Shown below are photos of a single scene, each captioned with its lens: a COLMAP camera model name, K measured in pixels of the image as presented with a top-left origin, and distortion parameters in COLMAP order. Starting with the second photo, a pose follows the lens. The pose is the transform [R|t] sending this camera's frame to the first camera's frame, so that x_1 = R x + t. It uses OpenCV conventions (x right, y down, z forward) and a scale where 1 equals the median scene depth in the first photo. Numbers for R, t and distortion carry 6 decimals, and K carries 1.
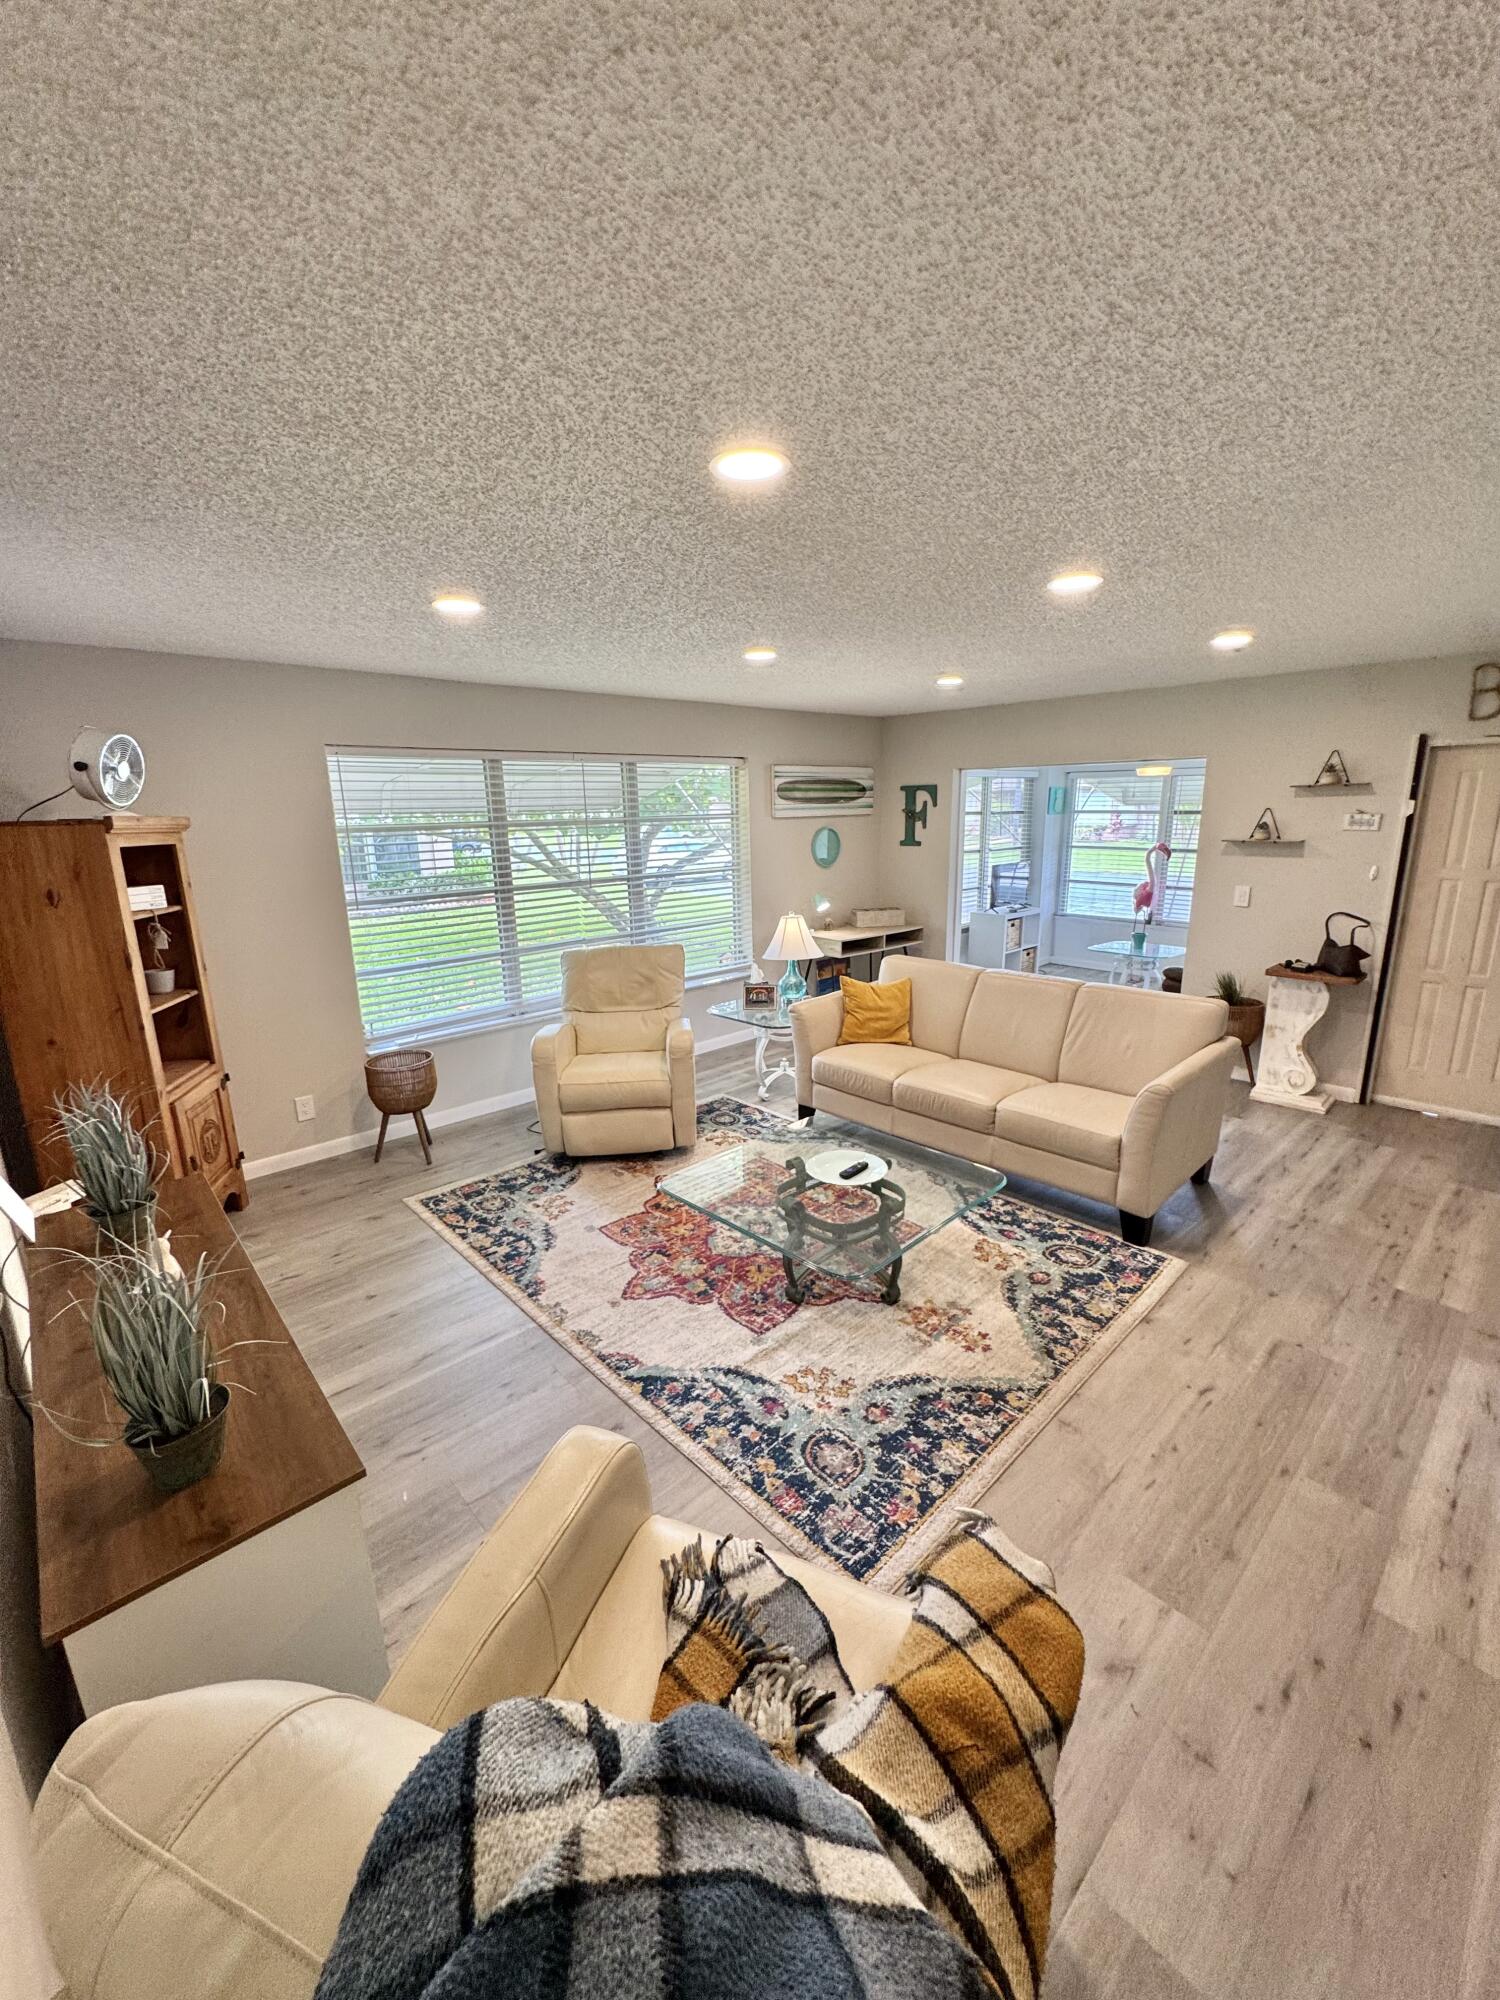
lens RADIAL K [[805.3, 0, 751.6], [0, 805.3, 996.6], [0, 0, 1]] dist [-0.005451, 0.000700]
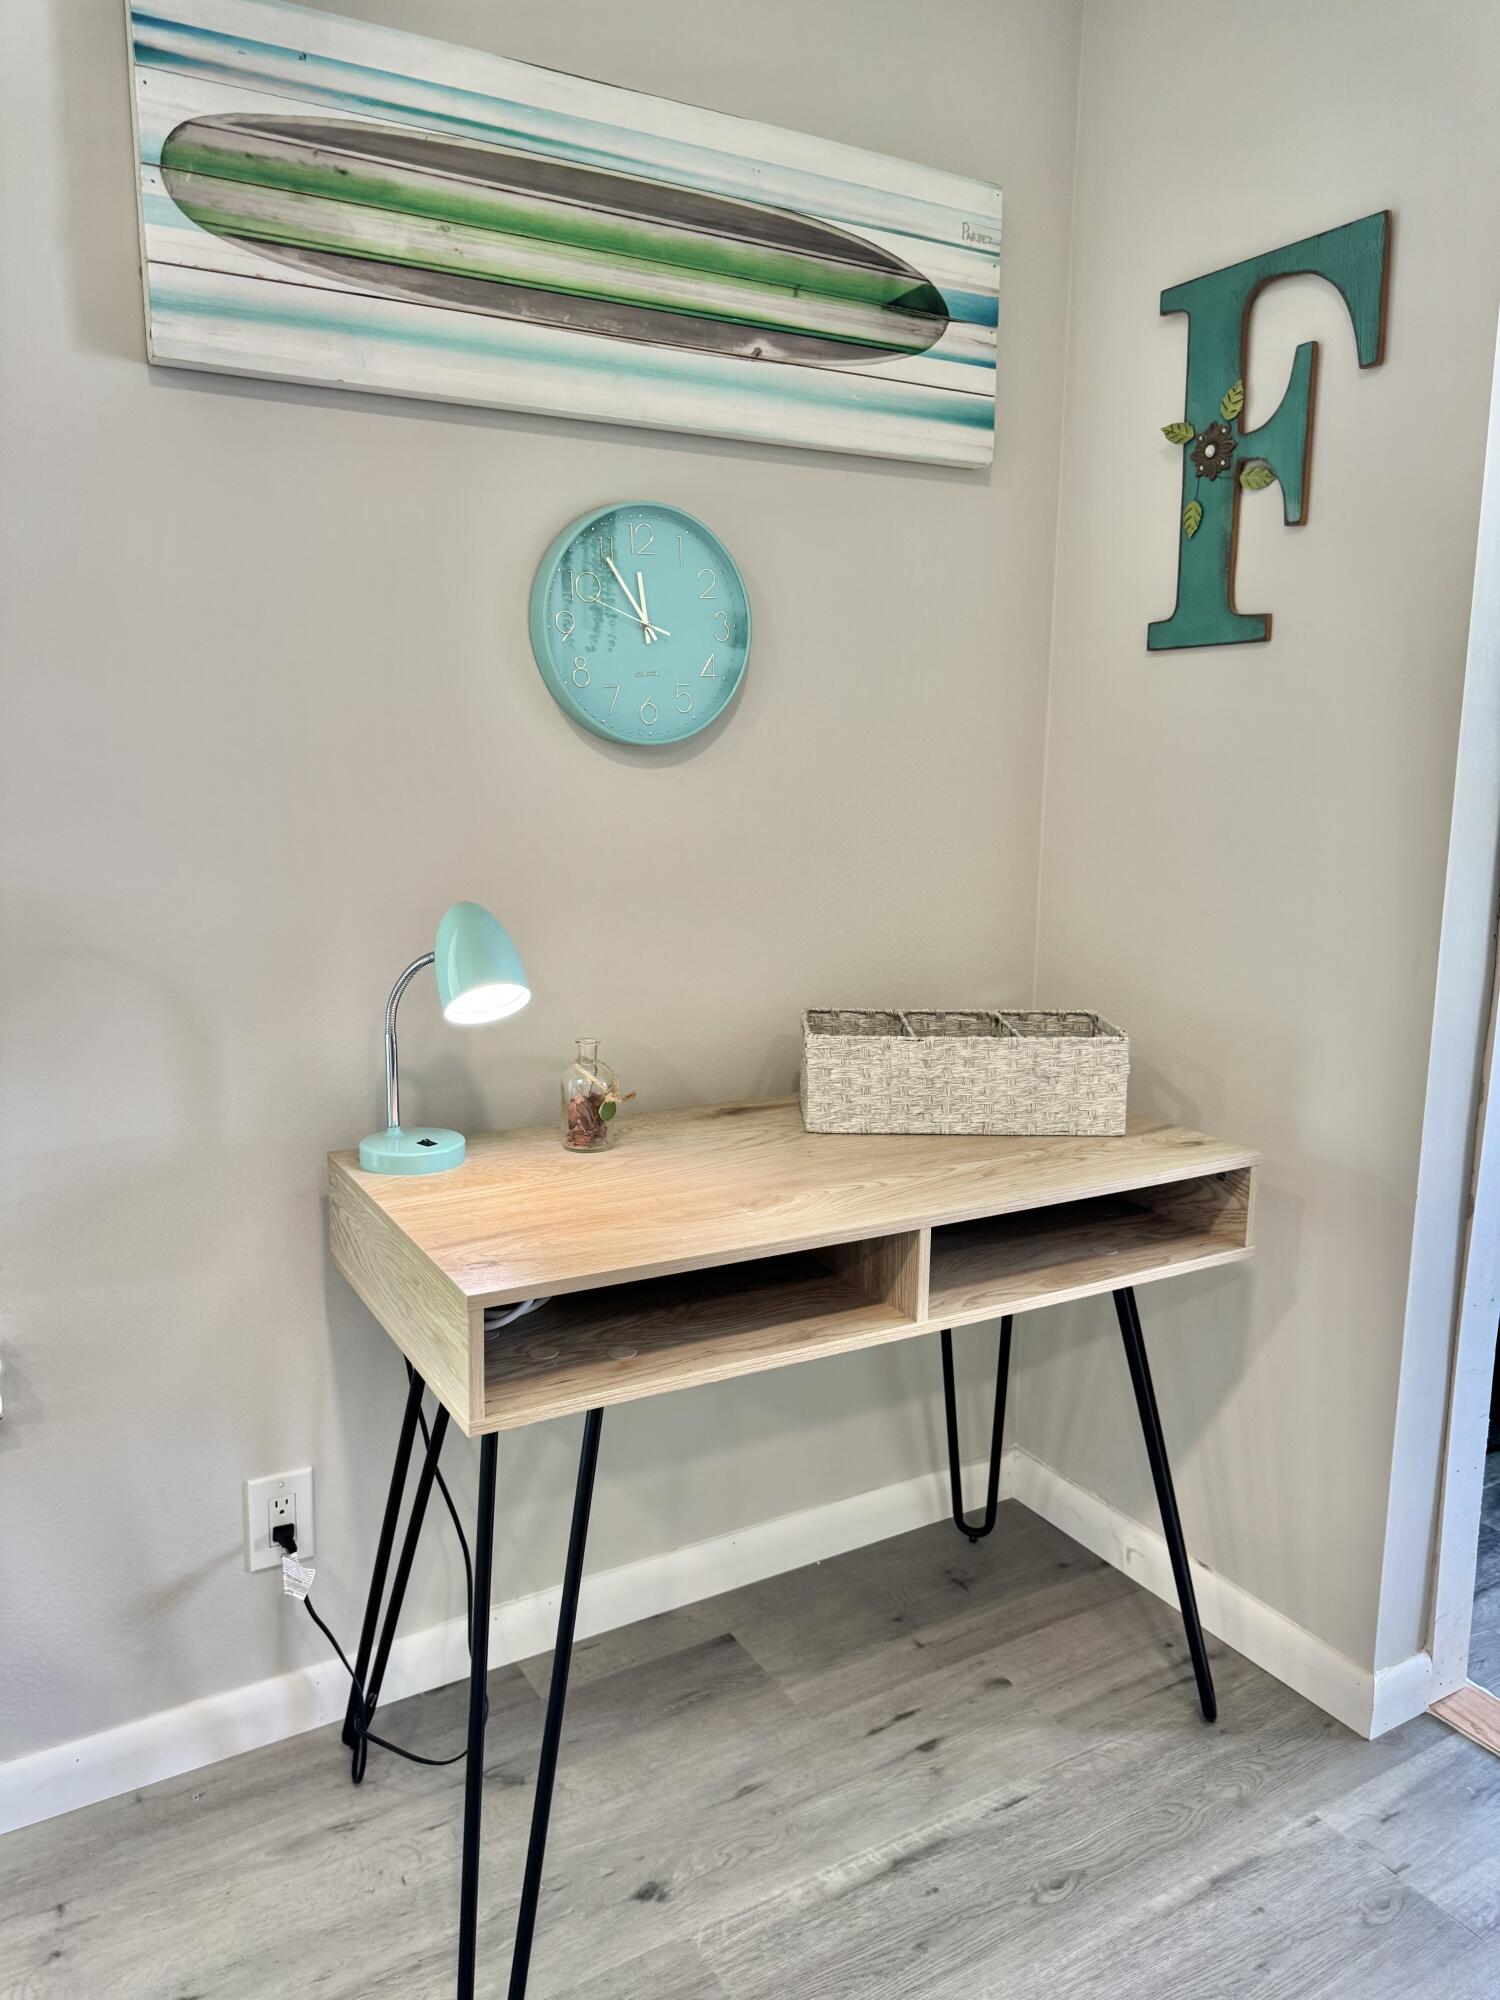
lens RADIAL K [[1425.4, 0, 744.5], [0, 1425.4, 1010.9], [0, 0, 1]] dist [0.020405, -0.024836]
pose [[0.976053, 0.061342, -0.208704, 0.354365], [-0.070790, 0.996763, -0.038100, -0.196839], [0.205692, 0.051962, 0.977236, 1.450033]]
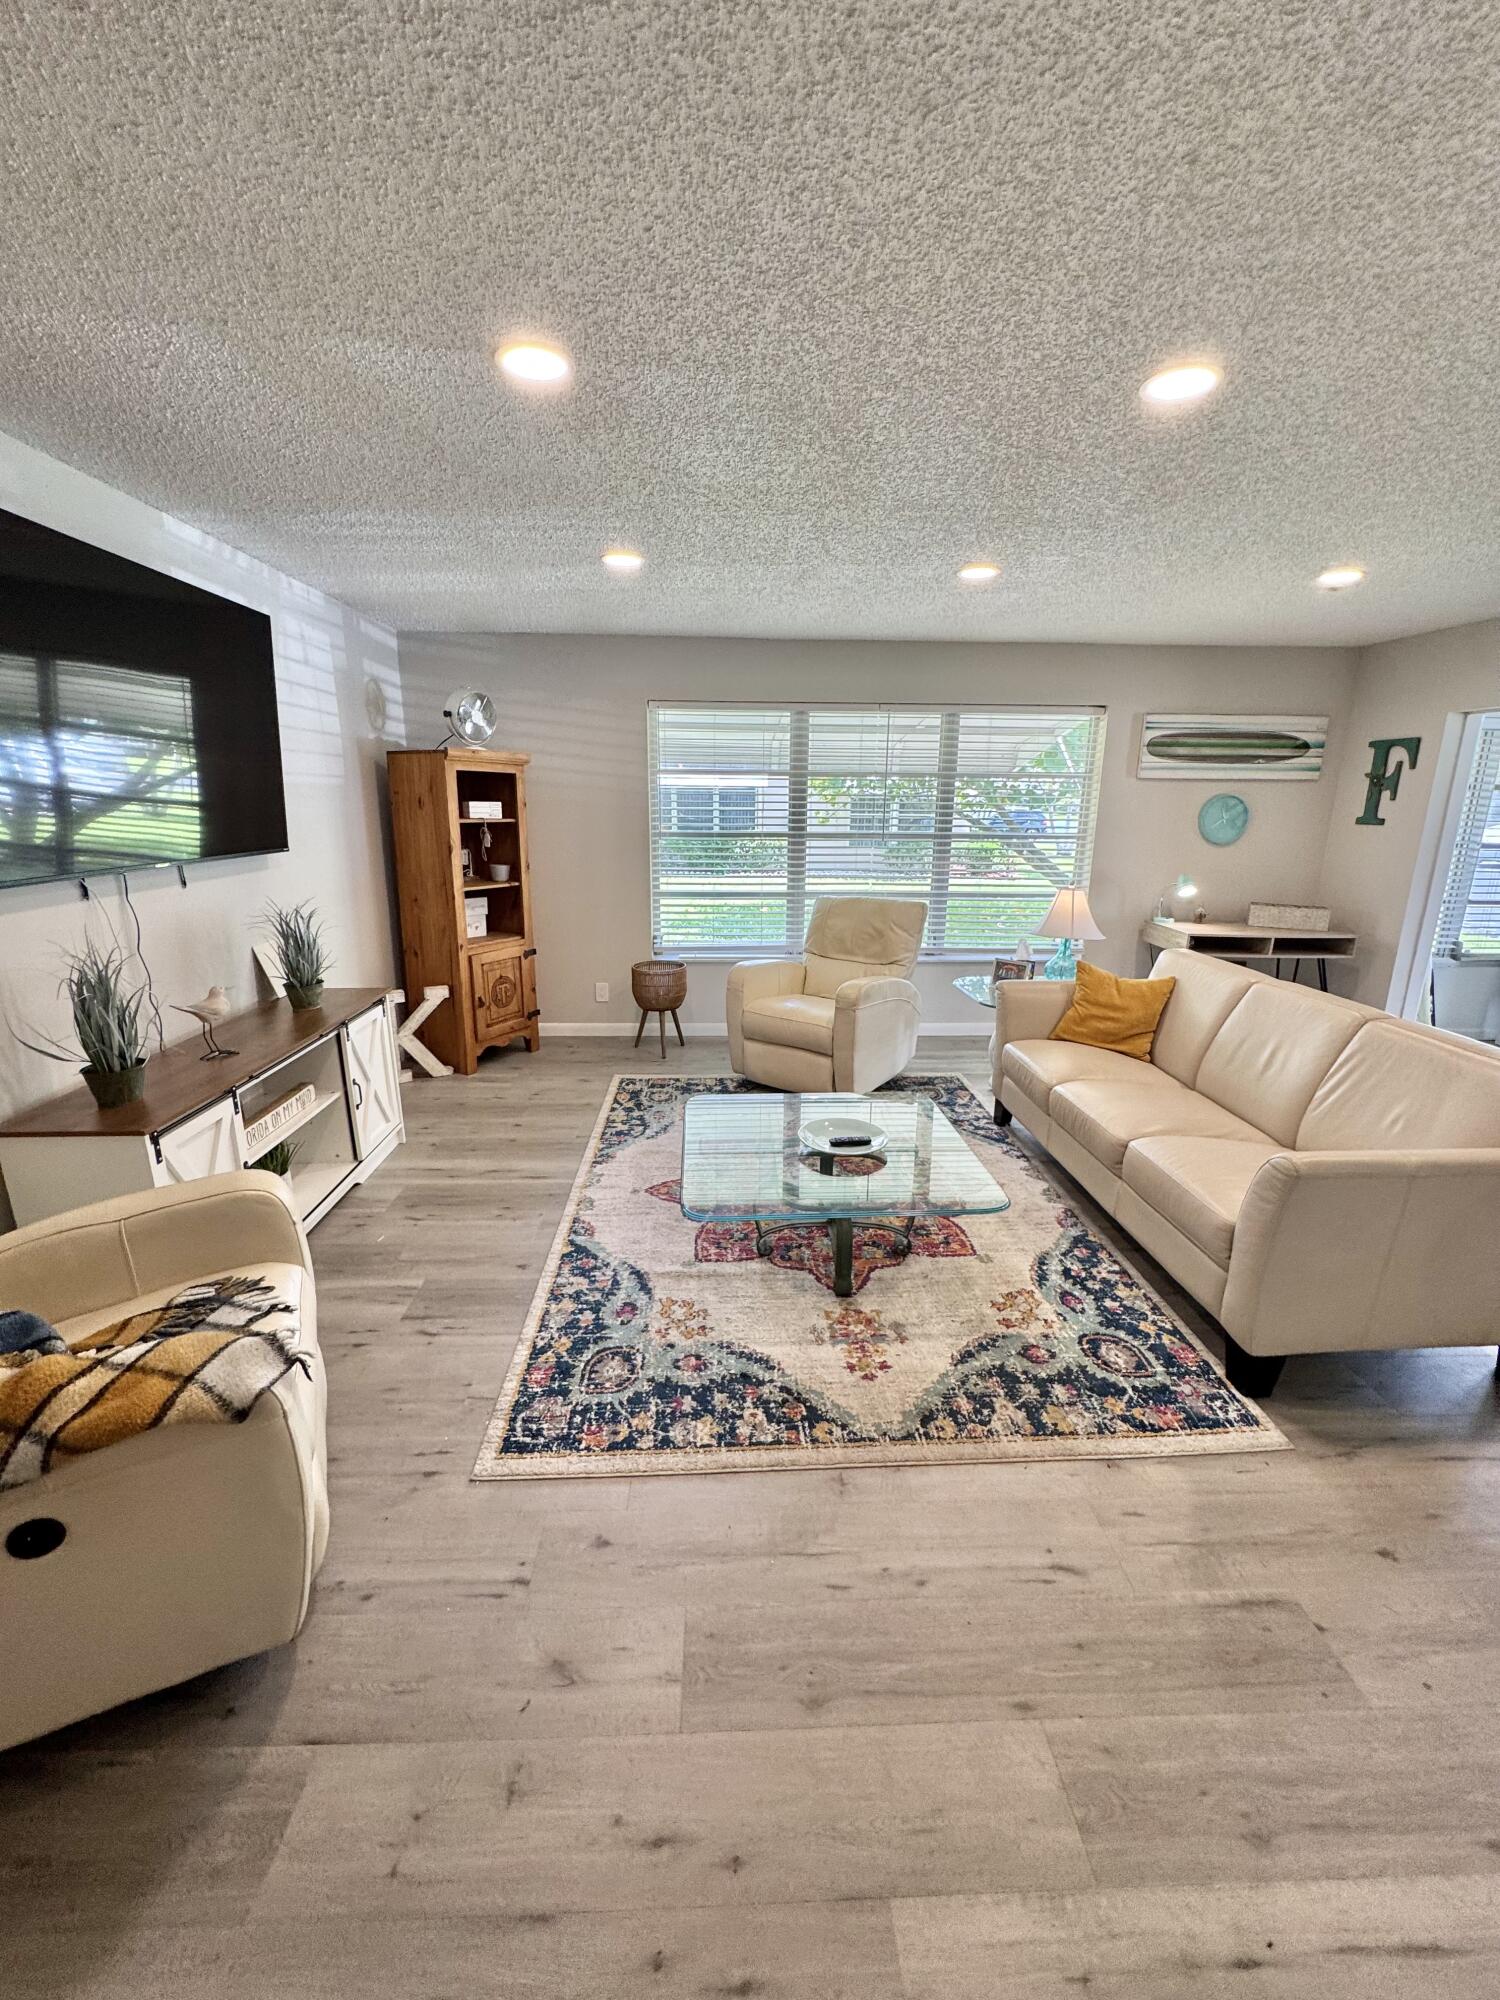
lens RADIAL K [[805.3, 0, 754.6], [0, 805.3, 997.6], [0, 0, 1]] dist [-0.005451, 0.000700]
pose [[0.757585, 0.184107, -0.626235, 0.537904], [-0.173723, 0.981666, 0.078439, 0.007580], [0.629194, 0.049368, 0.775679, 0.218762]]
